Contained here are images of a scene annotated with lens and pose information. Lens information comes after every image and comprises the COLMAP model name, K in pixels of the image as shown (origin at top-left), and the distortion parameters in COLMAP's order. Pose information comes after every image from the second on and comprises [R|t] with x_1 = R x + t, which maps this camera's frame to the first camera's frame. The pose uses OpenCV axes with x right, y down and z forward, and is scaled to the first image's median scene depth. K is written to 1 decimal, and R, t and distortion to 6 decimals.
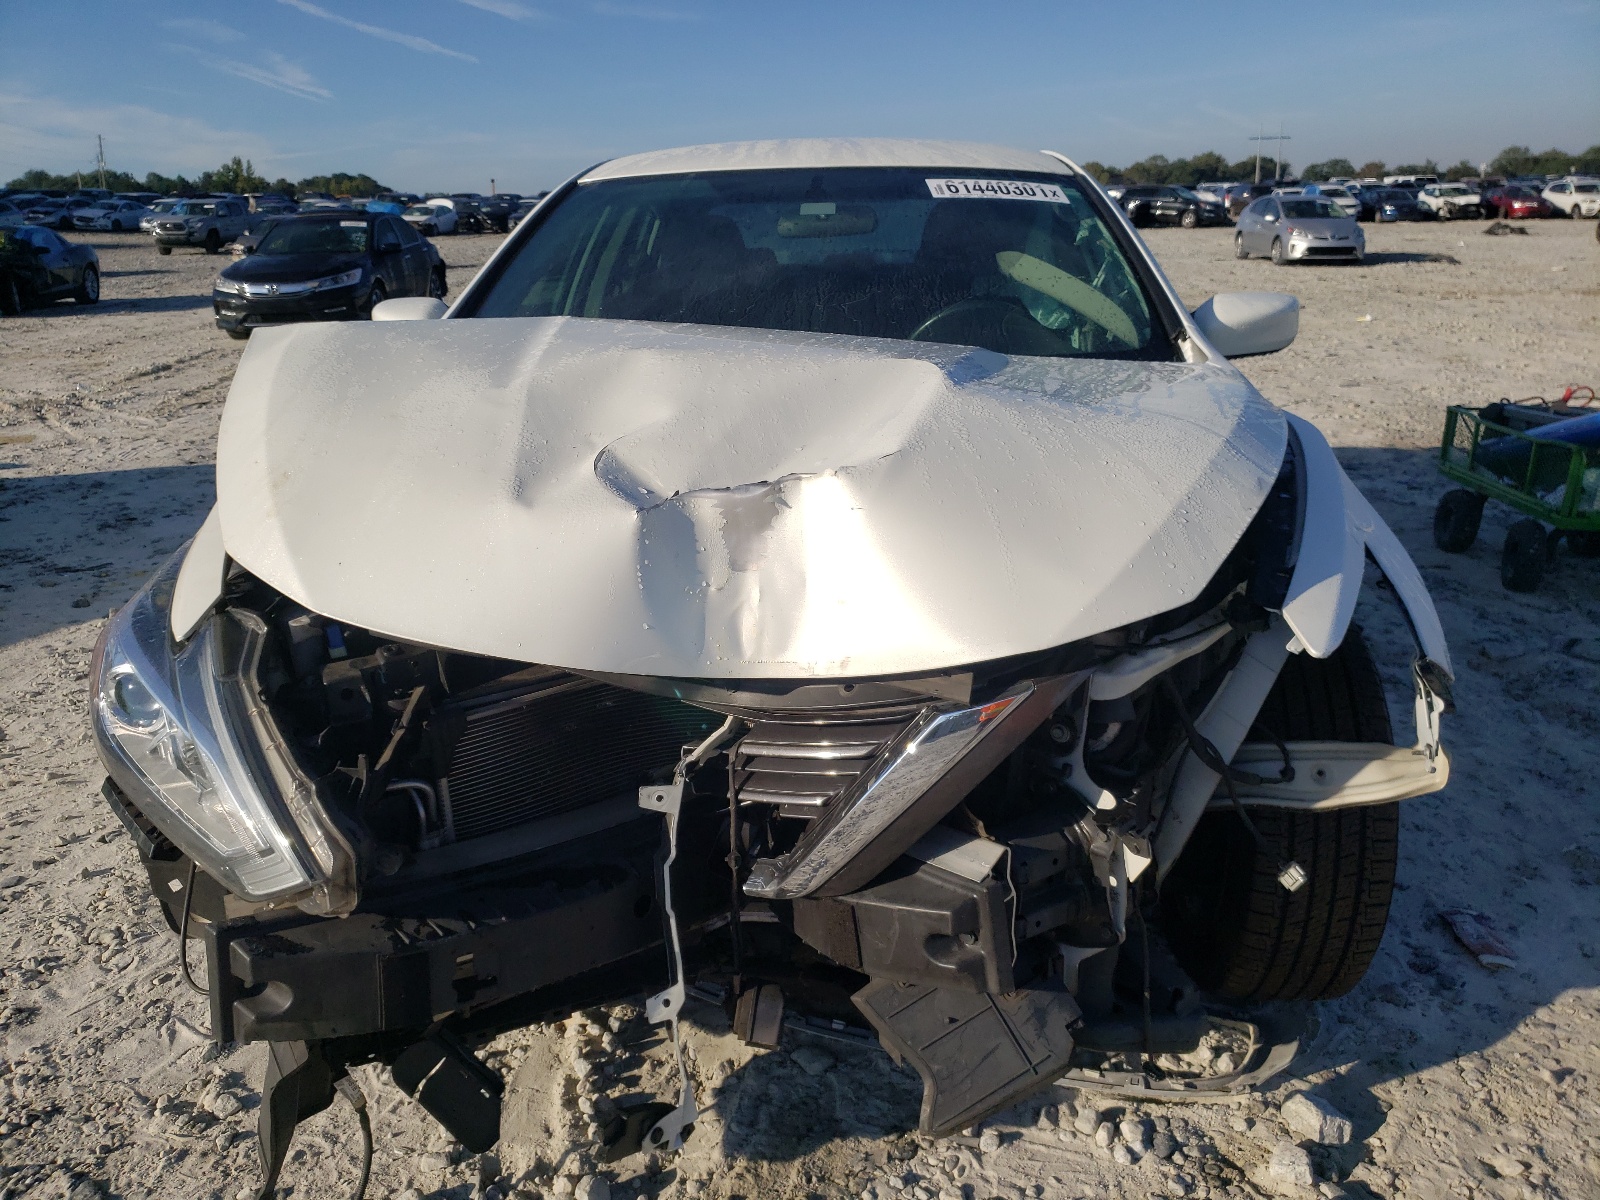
lens RADIAL K [[1279.5, 0, 793.7], [0, 1279.5, 605.2], [0, 0, 1]] dist [0.012432, 0.022803]
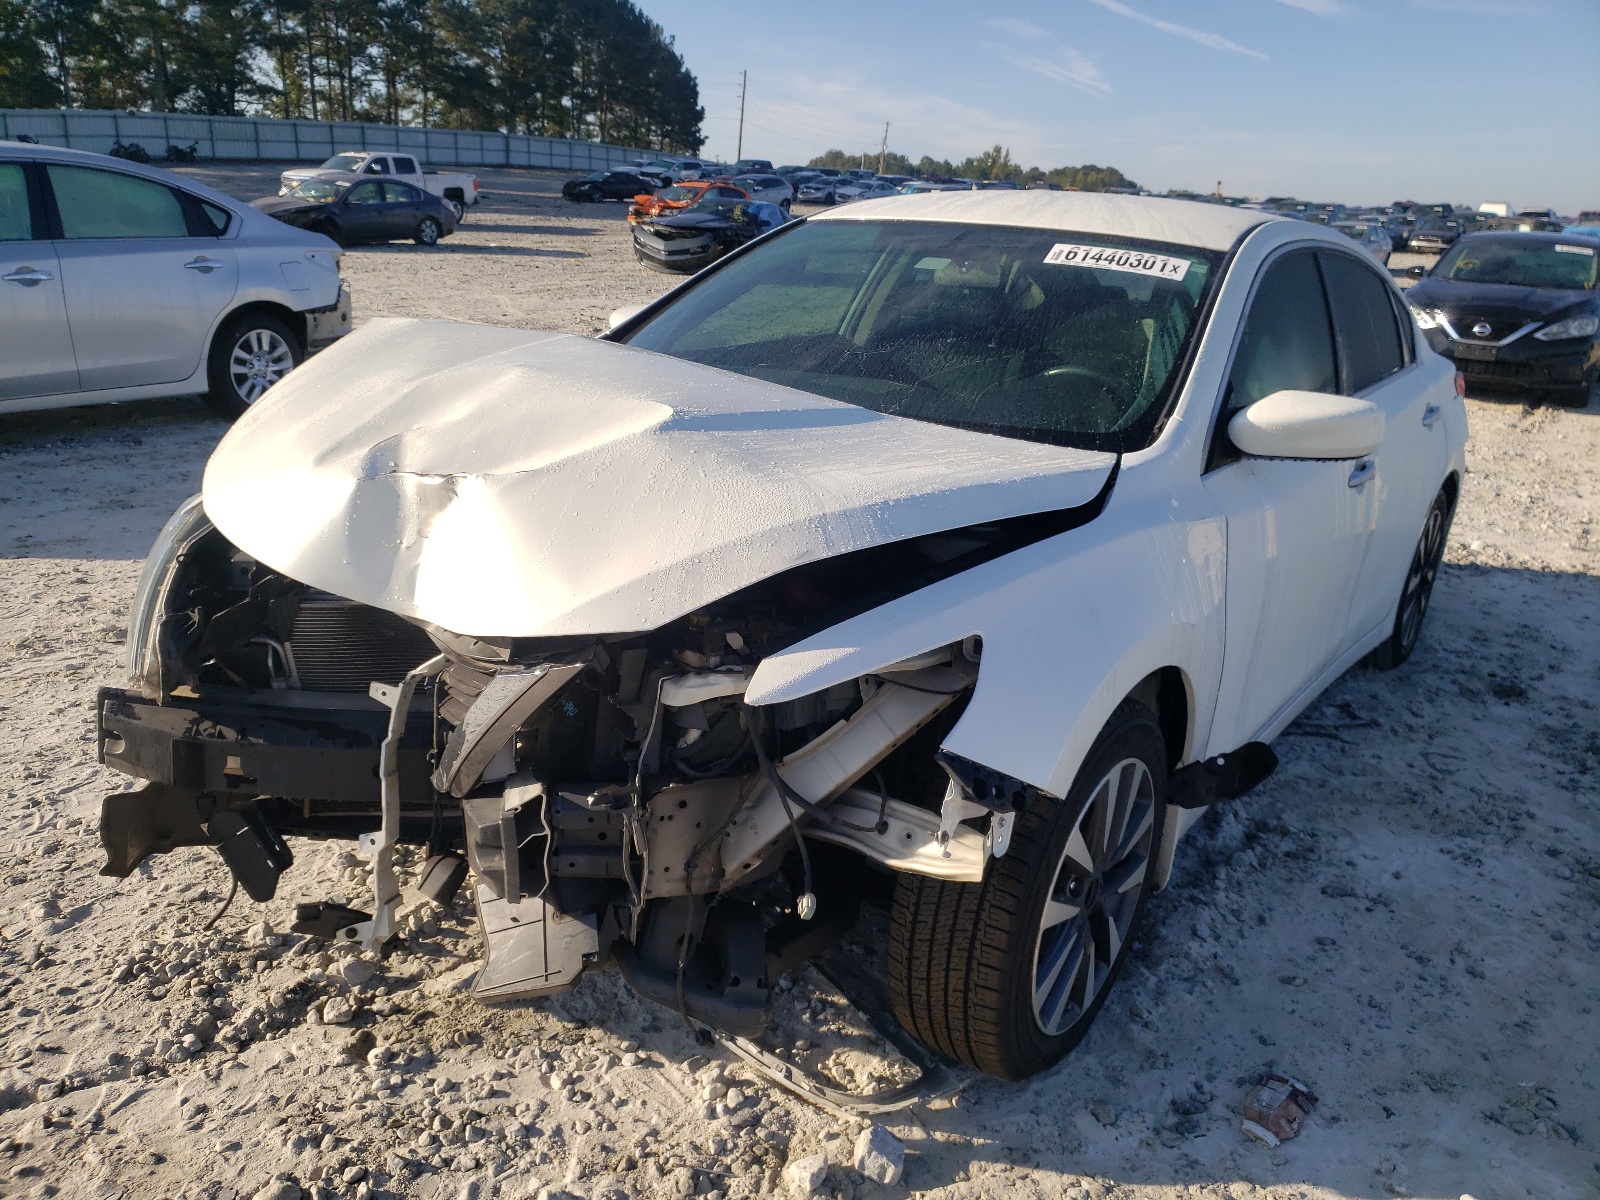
lens RADIAL K [[1279.5, 0, 812.3], [0, 1279.5, 582.8], [0, 0, 1]] dist [0.012432, 0.022803]
pose [[0.858807, 0.209432, -0.467535, 0.119386], [-0.215068, 0.975695, 0.042007, -0.015607], [0.464969, 0.064476, 0.882976, -0.000336]]
